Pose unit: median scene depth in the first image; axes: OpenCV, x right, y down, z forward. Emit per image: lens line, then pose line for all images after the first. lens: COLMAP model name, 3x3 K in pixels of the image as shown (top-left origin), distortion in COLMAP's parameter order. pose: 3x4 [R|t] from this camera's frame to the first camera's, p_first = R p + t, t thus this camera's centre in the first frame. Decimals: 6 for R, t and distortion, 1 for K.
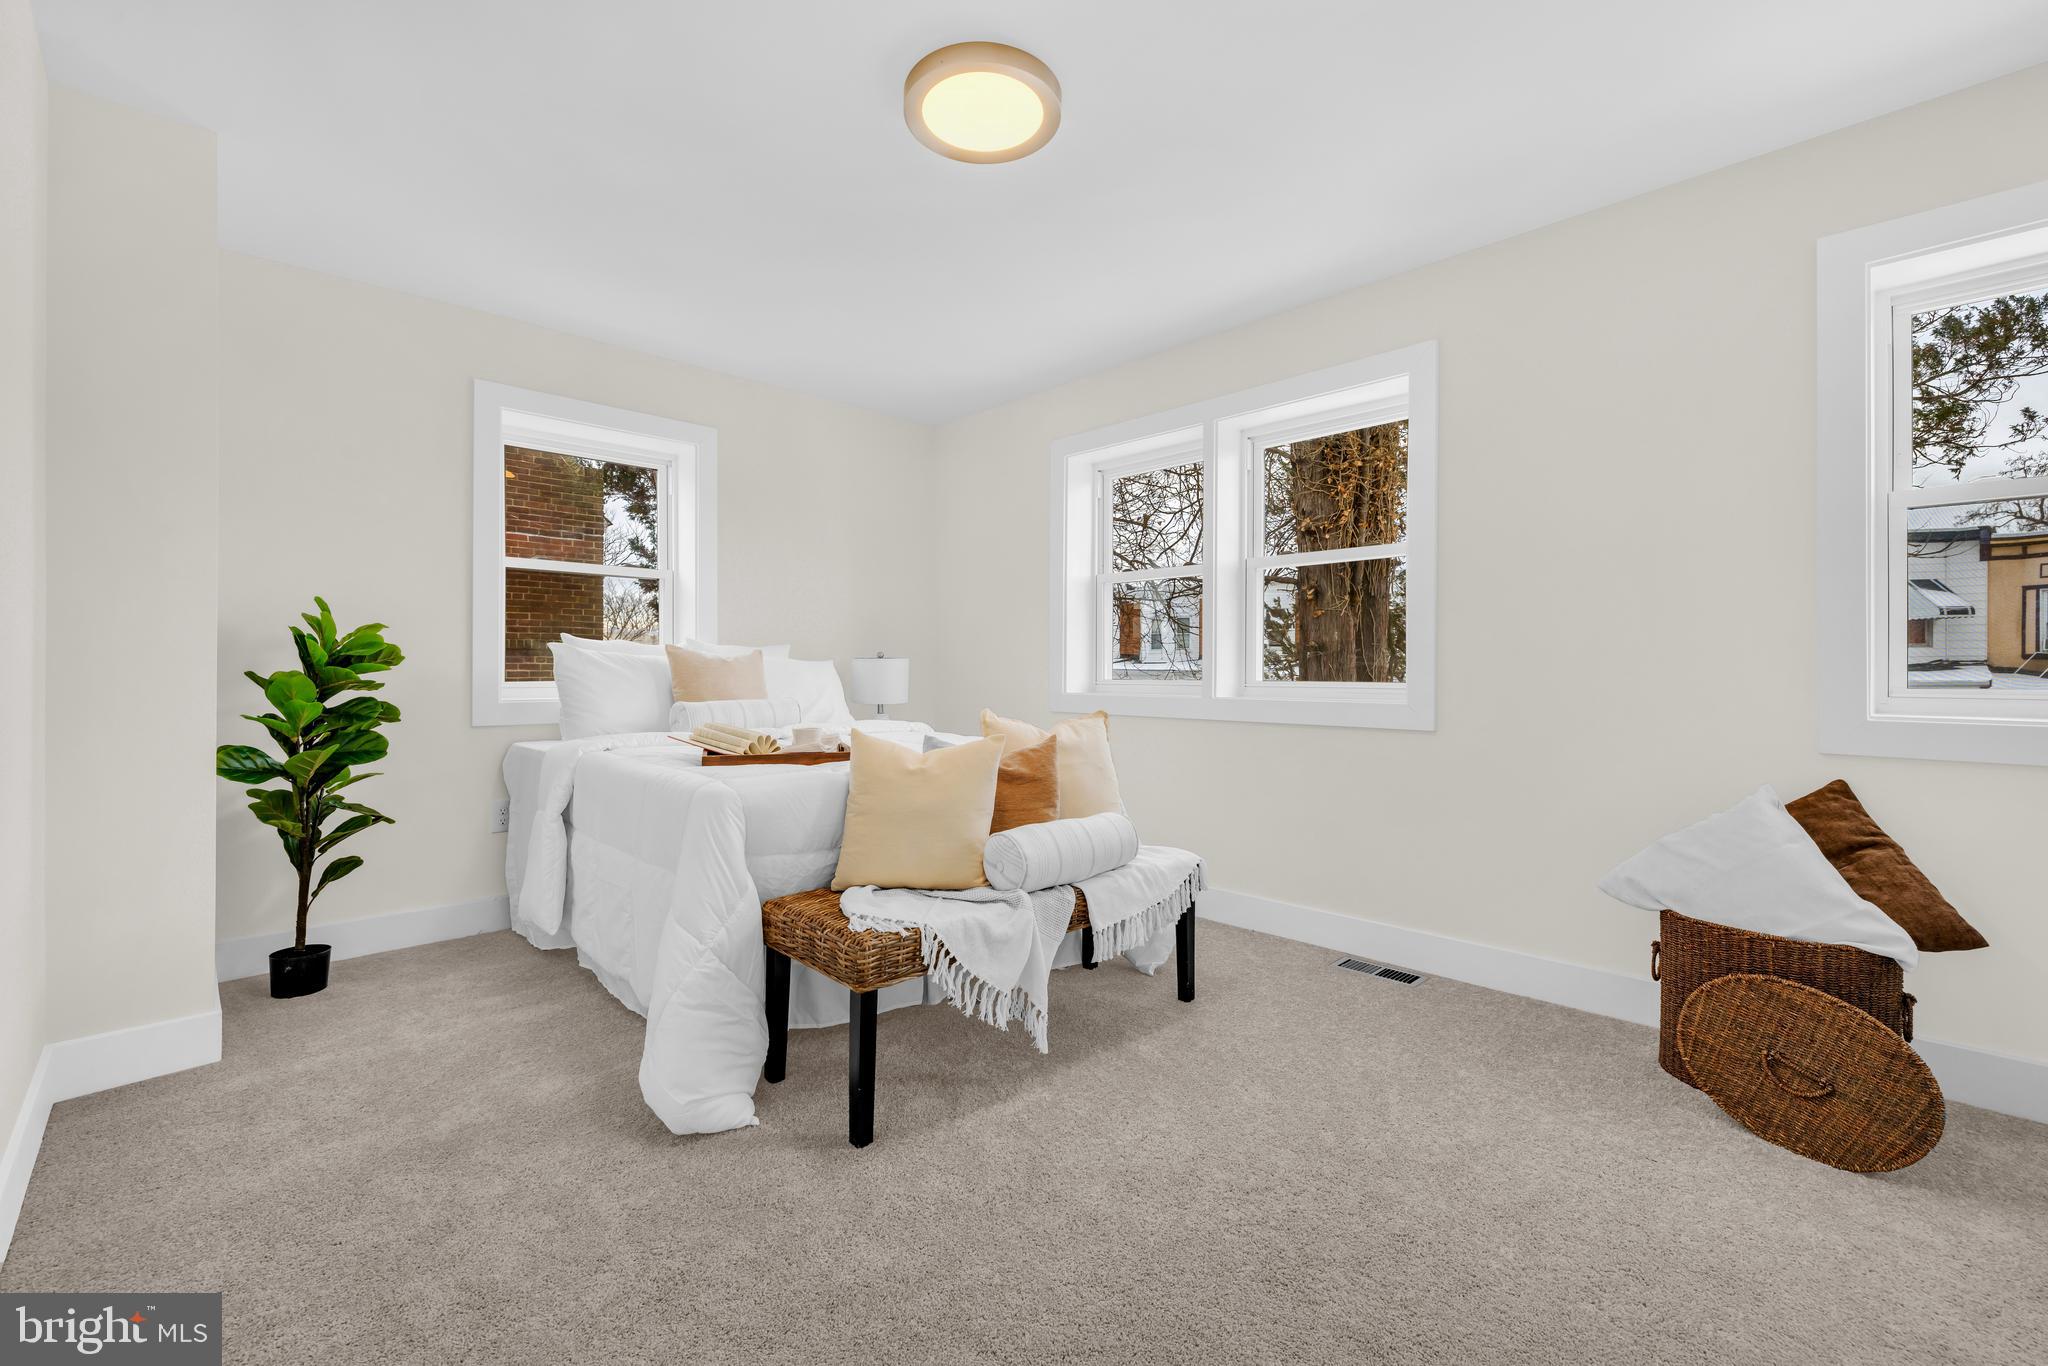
lens RADIAL K [[862.3, 0, 1009.4], [0, 862.3, 670.1], [0, 0, 1]] dist [0.010611, -0.004748]
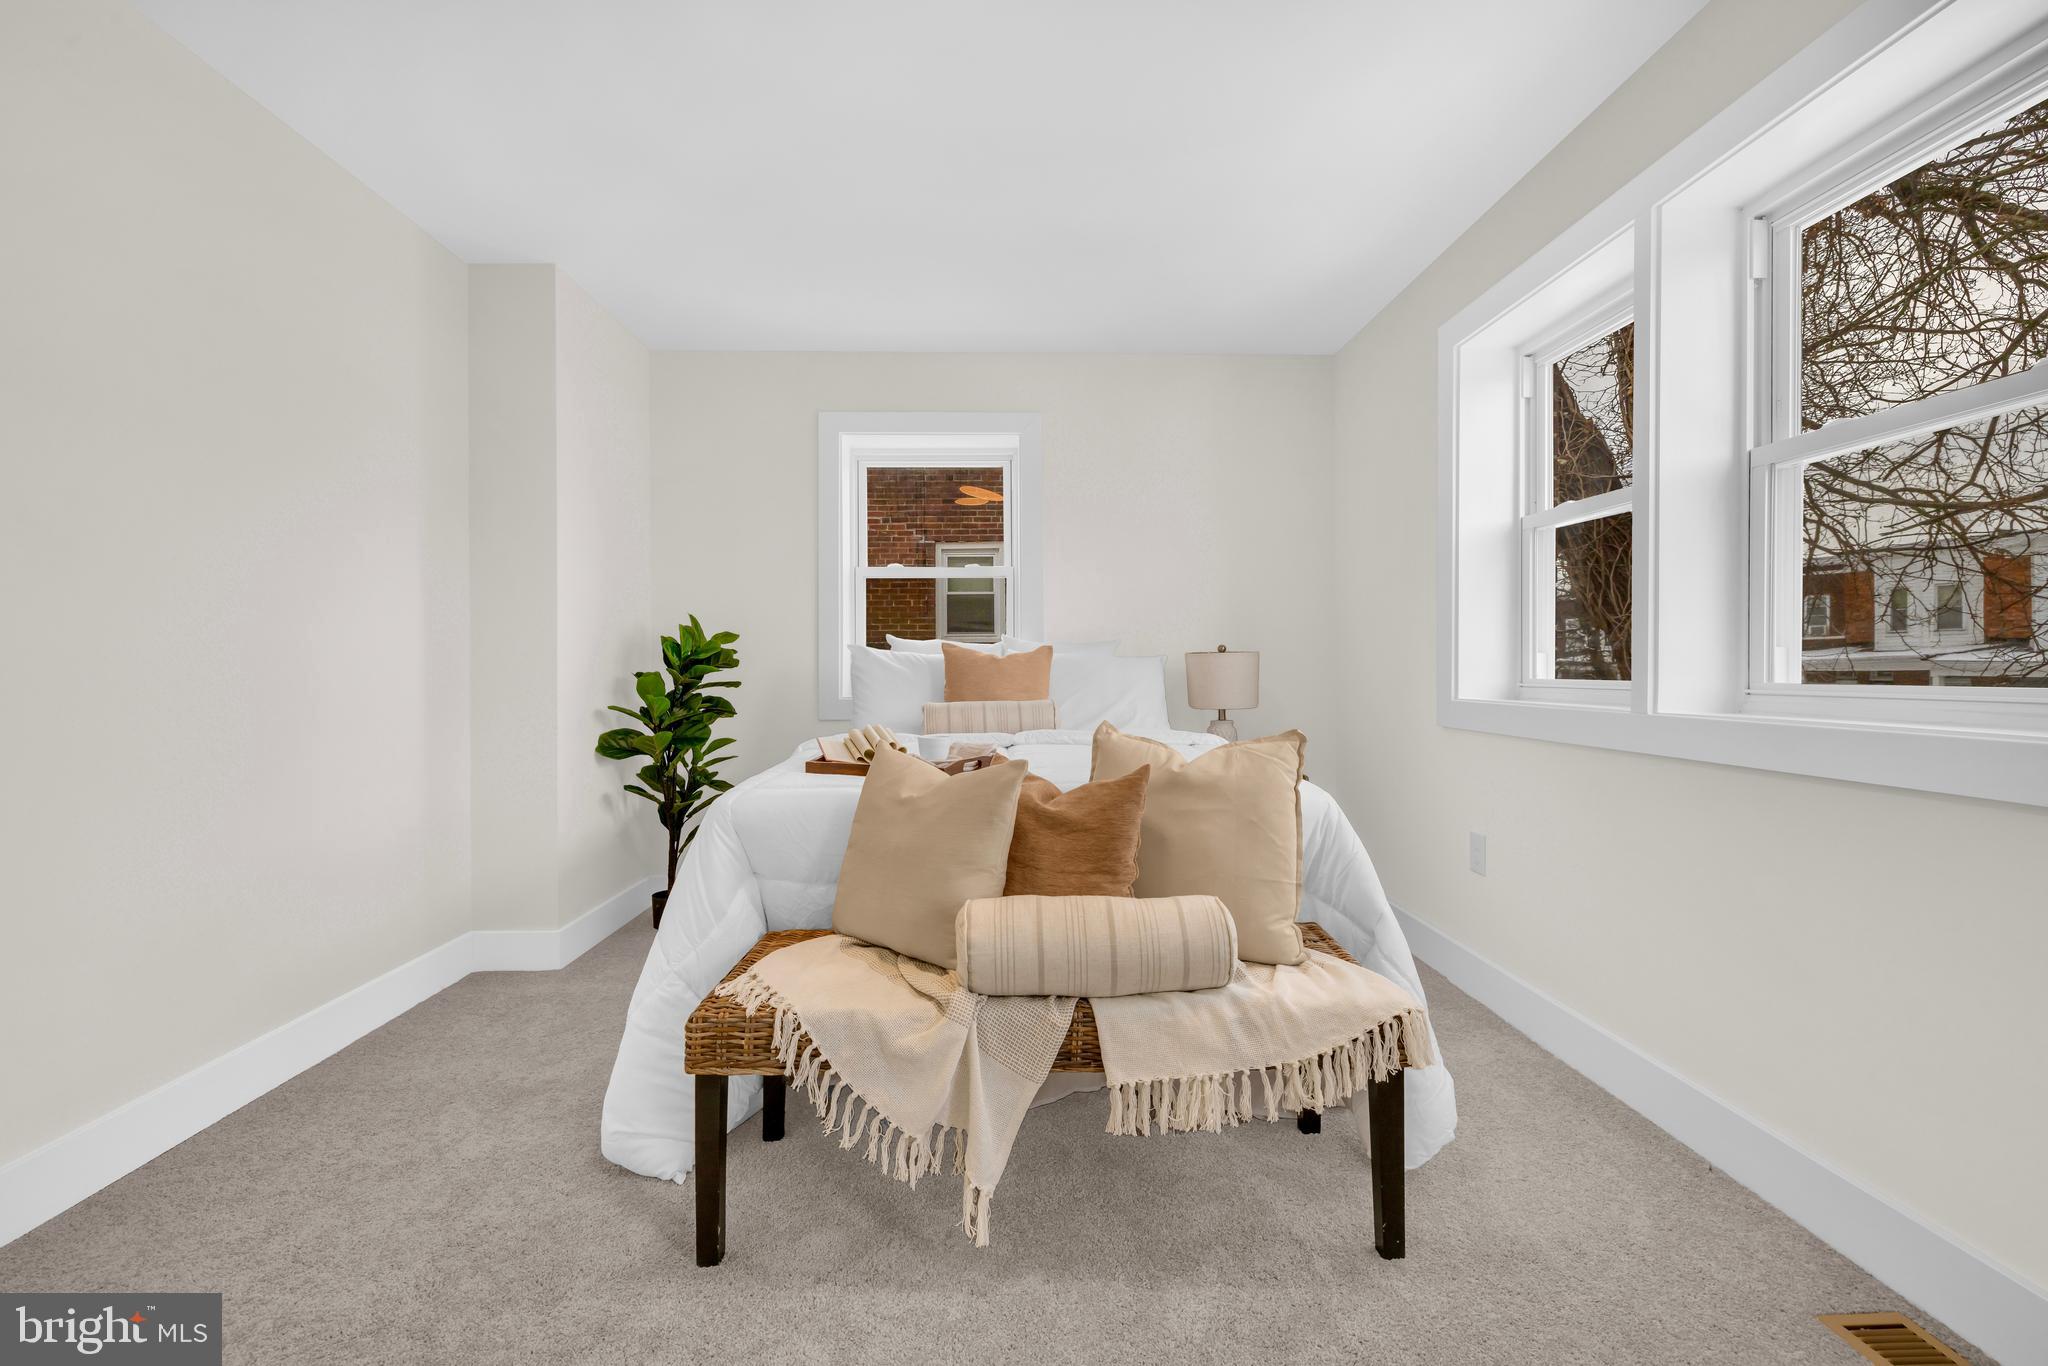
lens RADIAL K [[862.3, 0, 1009.4], [0, 862.3, 670.1], [0, 0, 1]] dist [0.010611, -0.004748]
pose [[0.736419, -0.002758, -0.676520, 0.416837], [0.006570, 0.999974, 0.003075, -0.001812], [0.676494, -0.006709, 0.736418, 0.428786]]
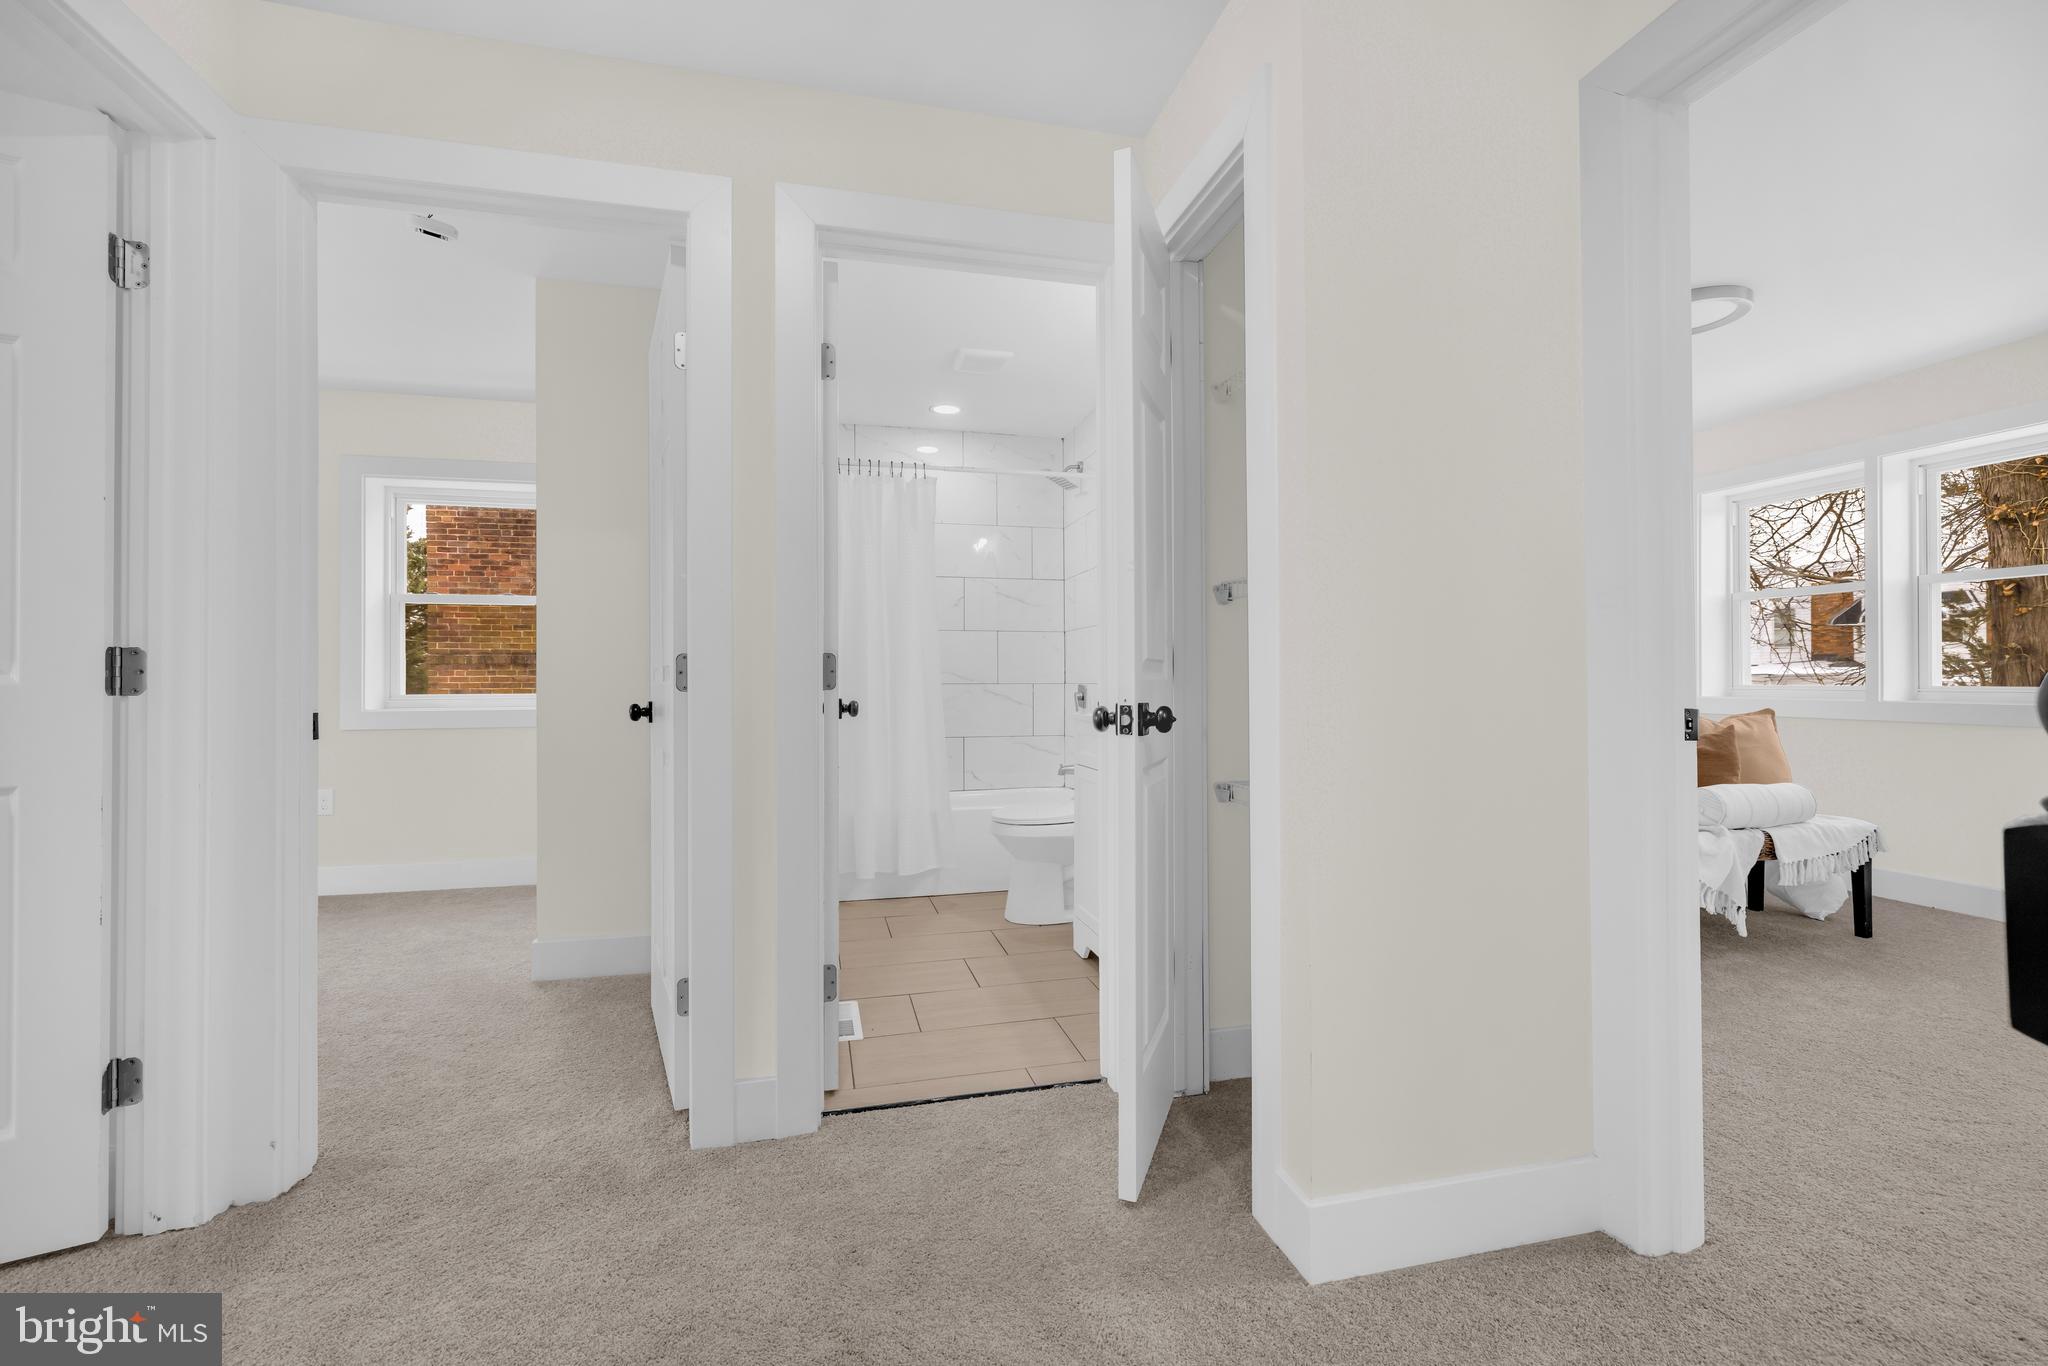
lens RADIAL K [[862.3, 0, 1009.4], [0, 862.3, 670.1], [0, 0, 1]] dist [0.010611, -0.004748]
pose [[0.863695, -0.009327, -0.503928, -0.241540], [0.006228, 0.999950, -0.007833, -0.009416], [0.503976, 0.003627, 0.863710, -0.761956]]
